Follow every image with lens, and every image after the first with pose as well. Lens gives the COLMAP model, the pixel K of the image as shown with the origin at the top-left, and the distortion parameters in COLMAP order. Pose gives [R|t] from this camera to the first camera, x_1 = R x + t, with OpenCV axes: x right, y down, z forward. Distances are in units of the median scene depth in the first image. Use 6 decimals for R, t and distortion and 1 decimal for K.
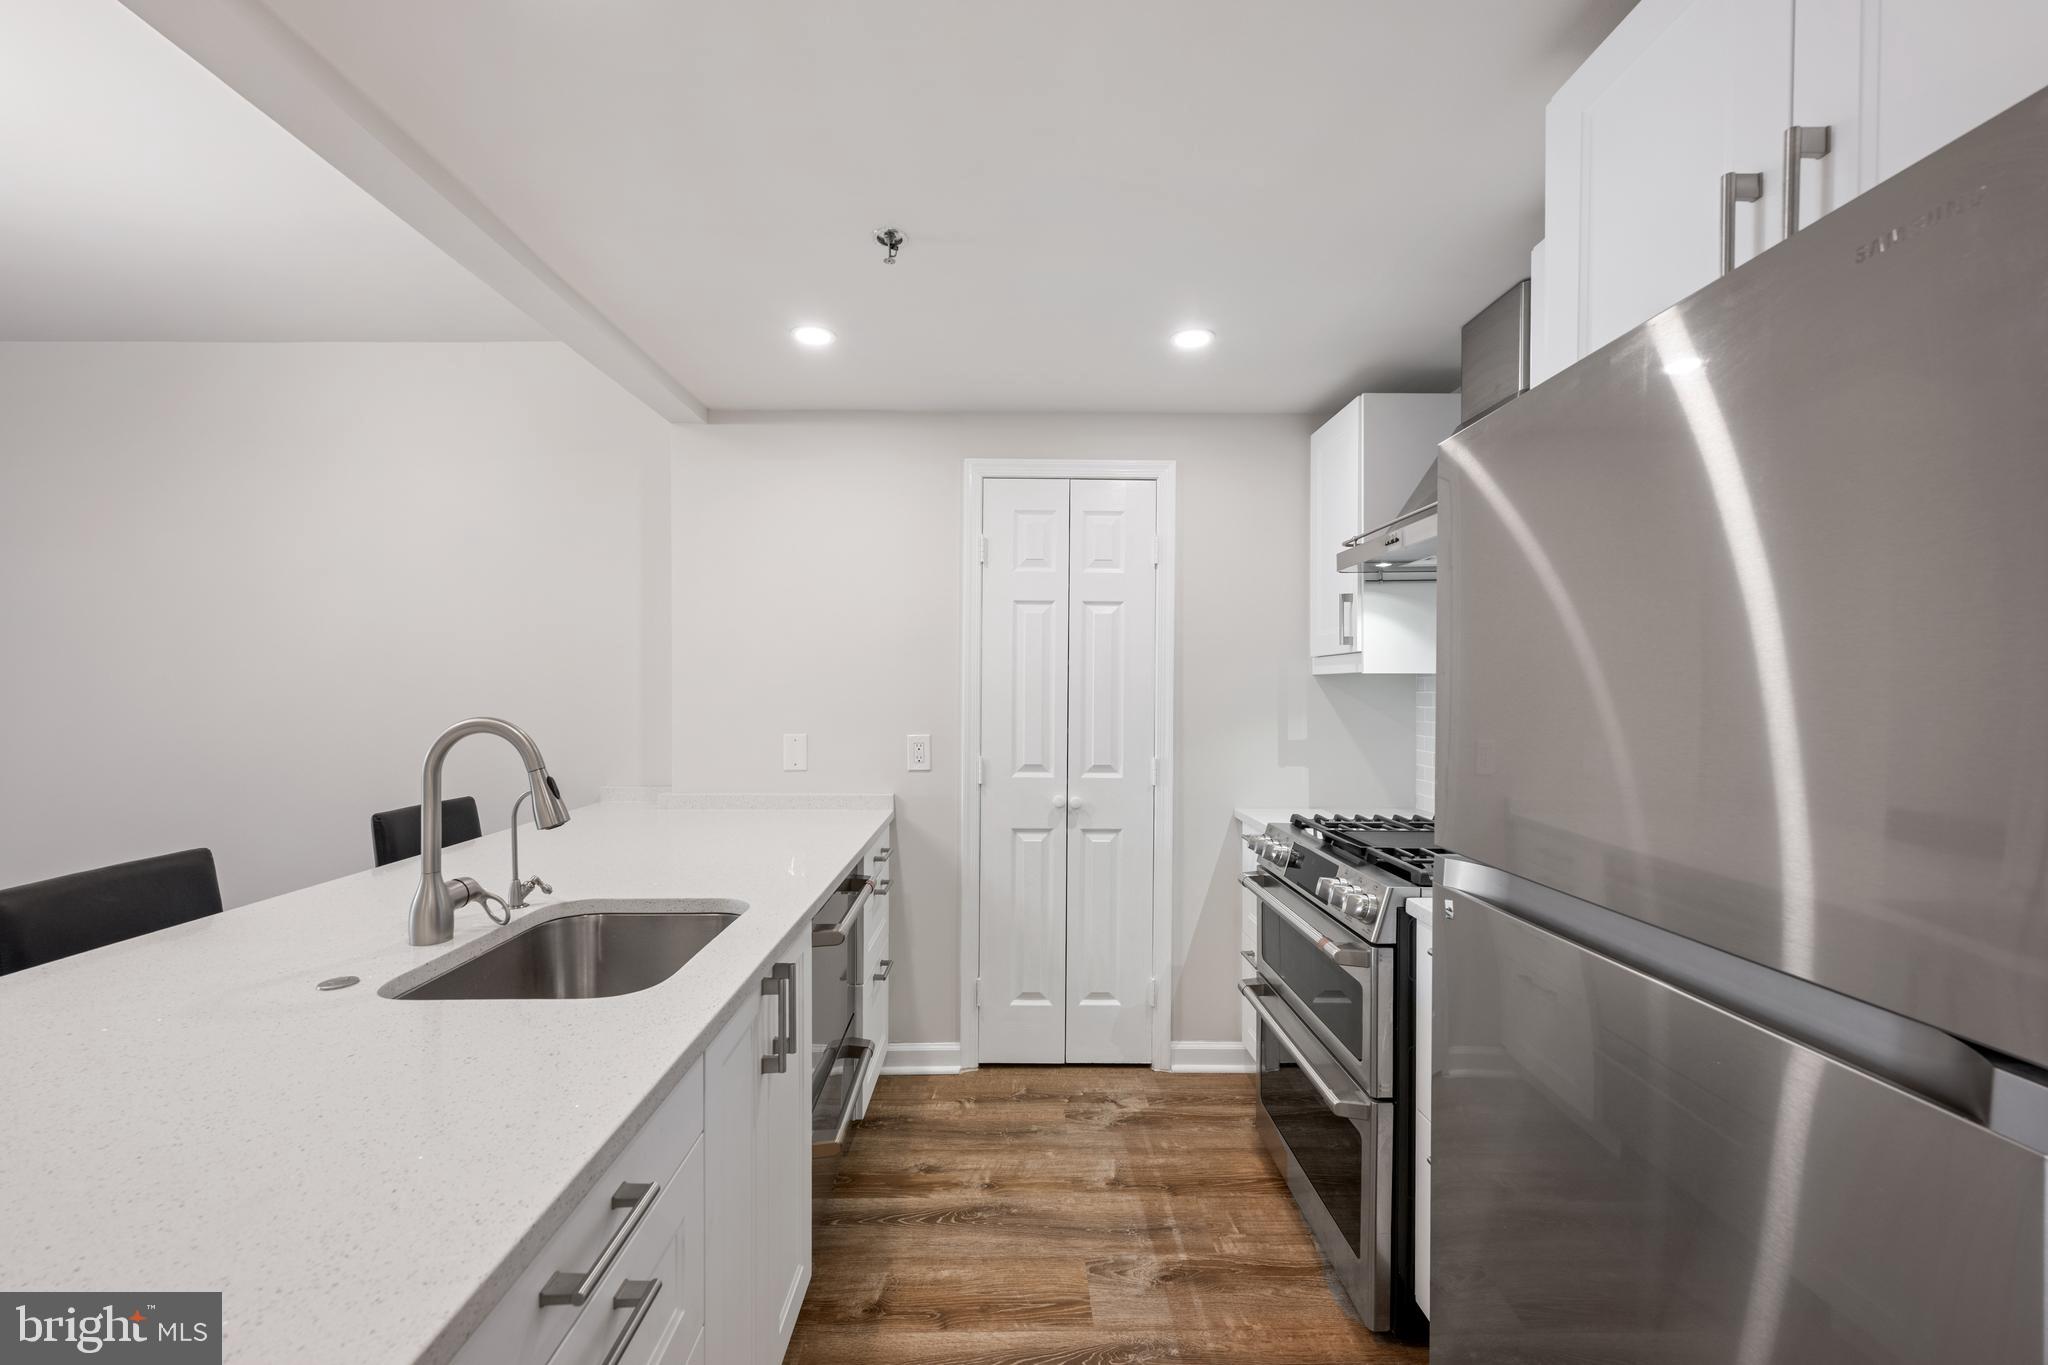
lens RADIAL K [[811.3, 0, 1025.1], [0, 811.3, 684.1], [0, 0, 1]] dist [0.000162, 0.000110]
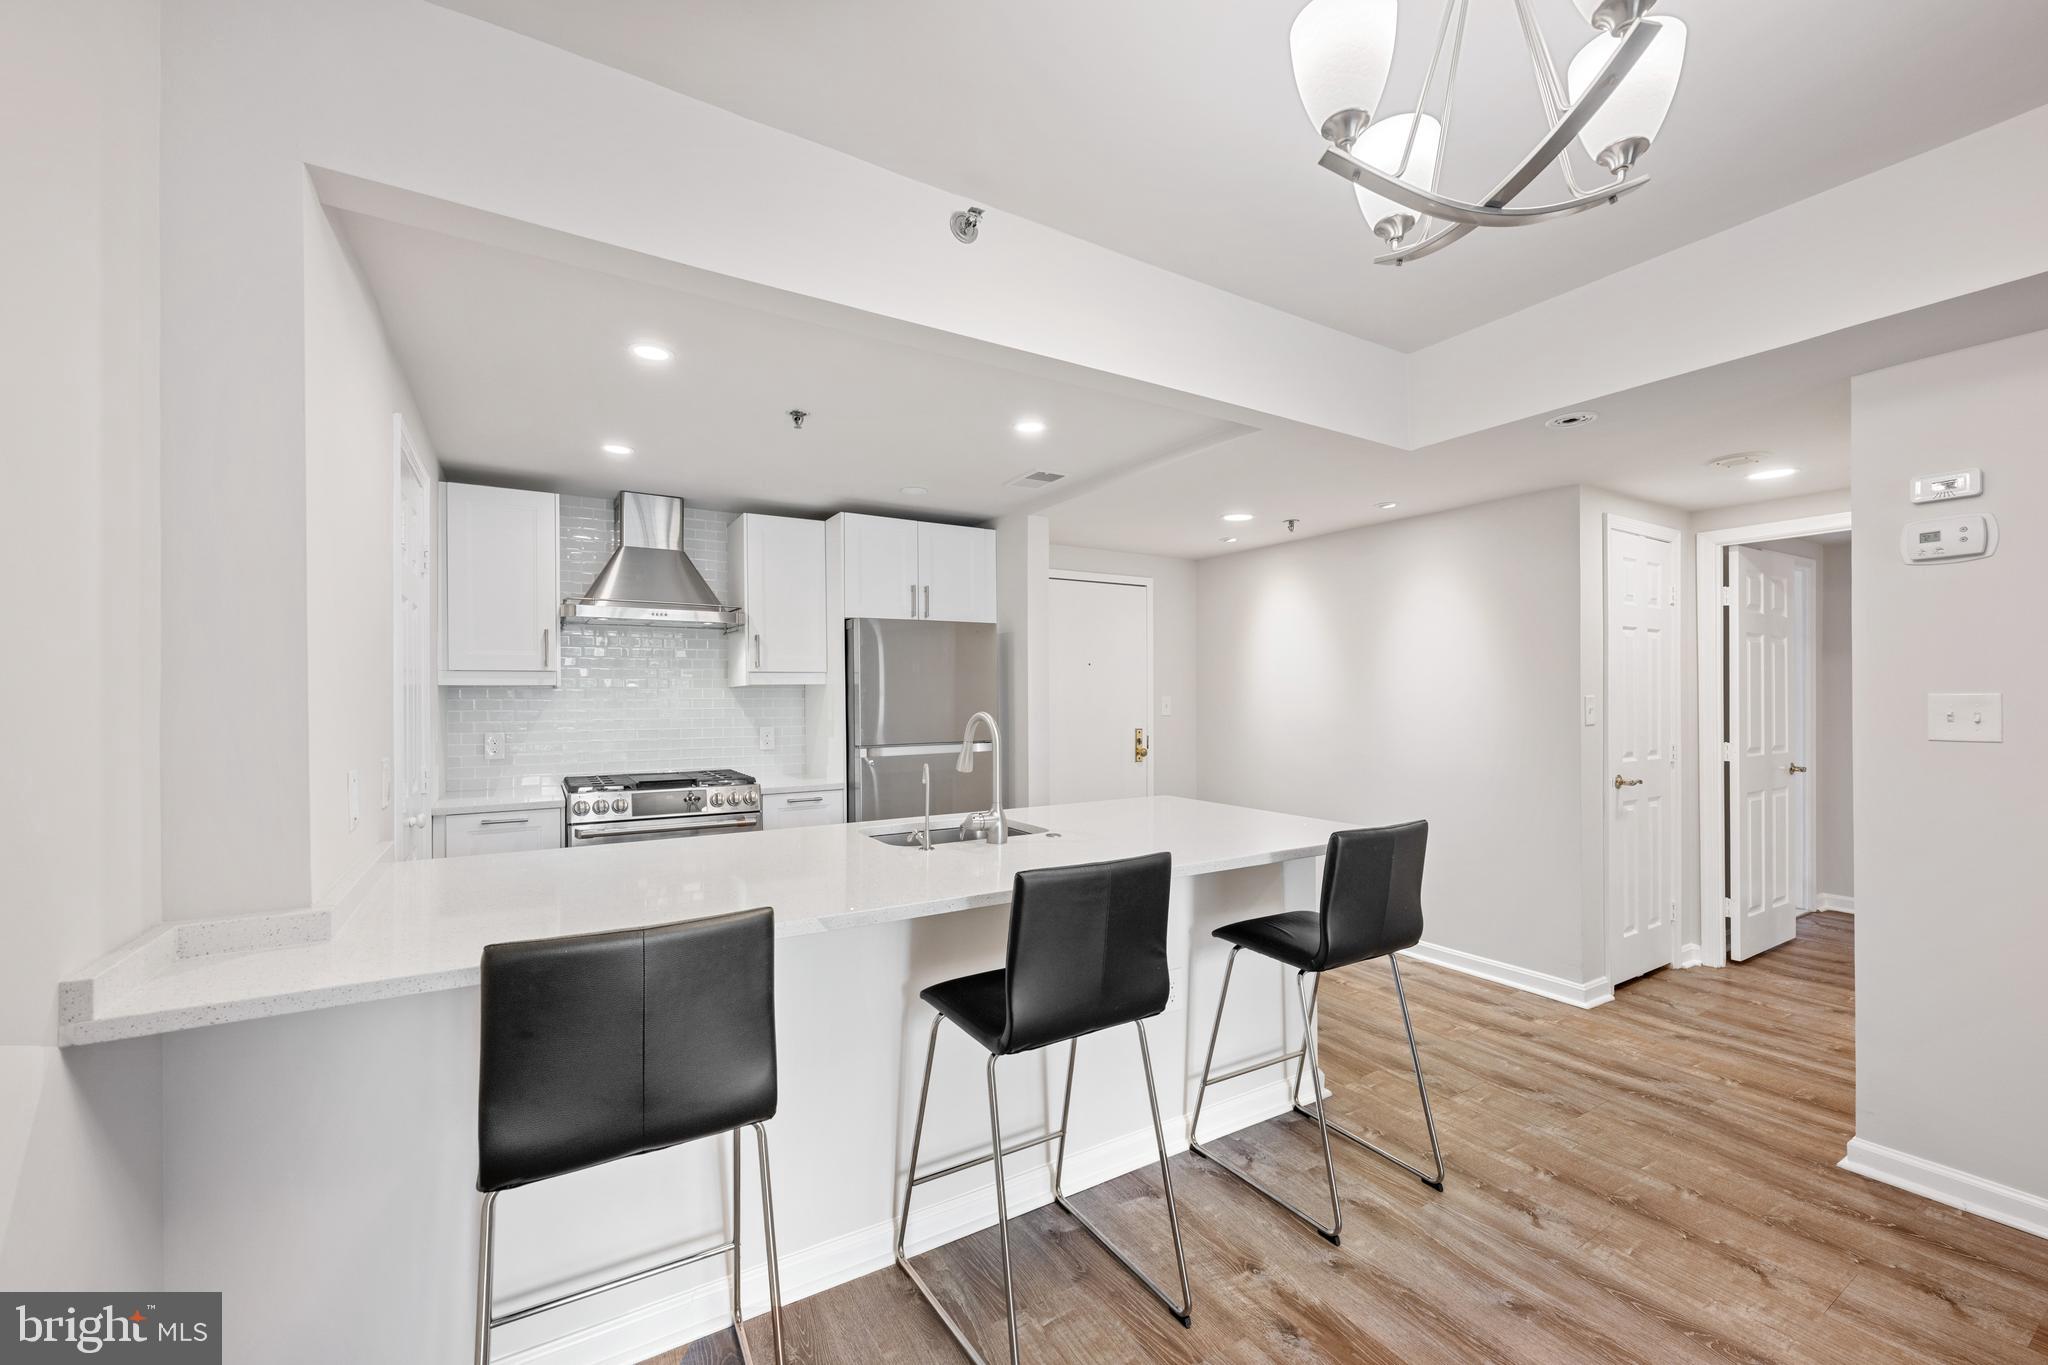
lens RADIAL K [[810.4, 0, 1019.6], [0, 810.4, 696.3], [0, 0, 1]] dist [0.001531, -0.000008]
pose [[-0.493454, 0.000151, 0.869772, -1.309795], [-0.002822, 0.999994, -0.001774, 0.005075], [-0.869767, -0.003330, -0.493451, 1.044685]]
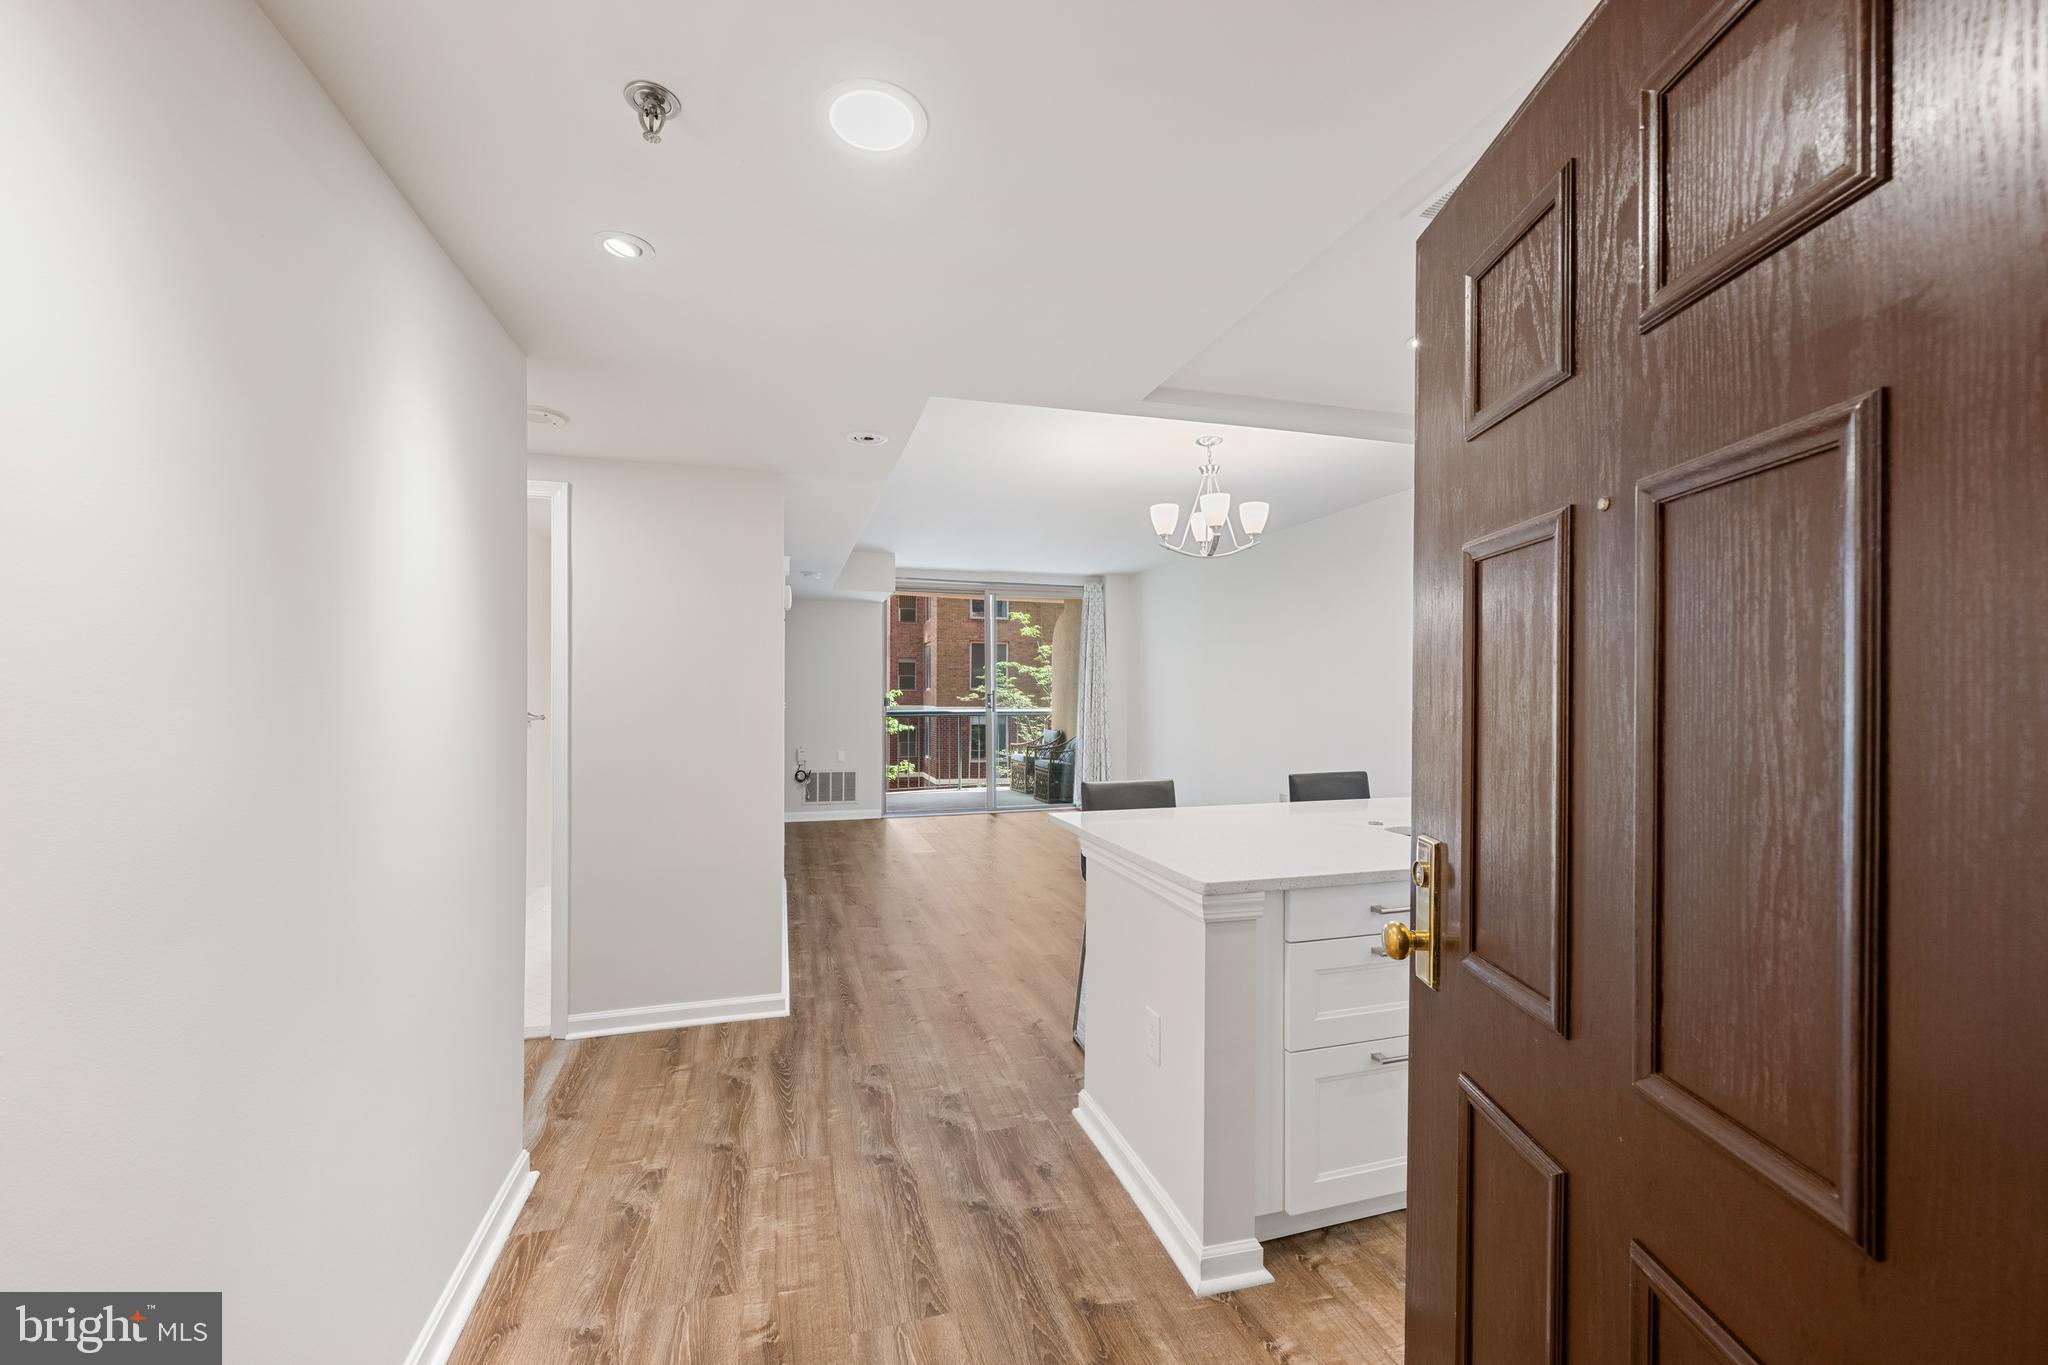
lens RADIAL K [[810.4, 0, 1019.6], [0, 810.4, 696.3], [0, 0, 1]] dist [0.001531, -0.000008]
pose [[0.258985, 0.006528, -0.965859, 0.545780], [0.001836, 0.999972, 0.007251, -0.003771], [0.965880, -0.003651, 0.258966, -0.286185]]
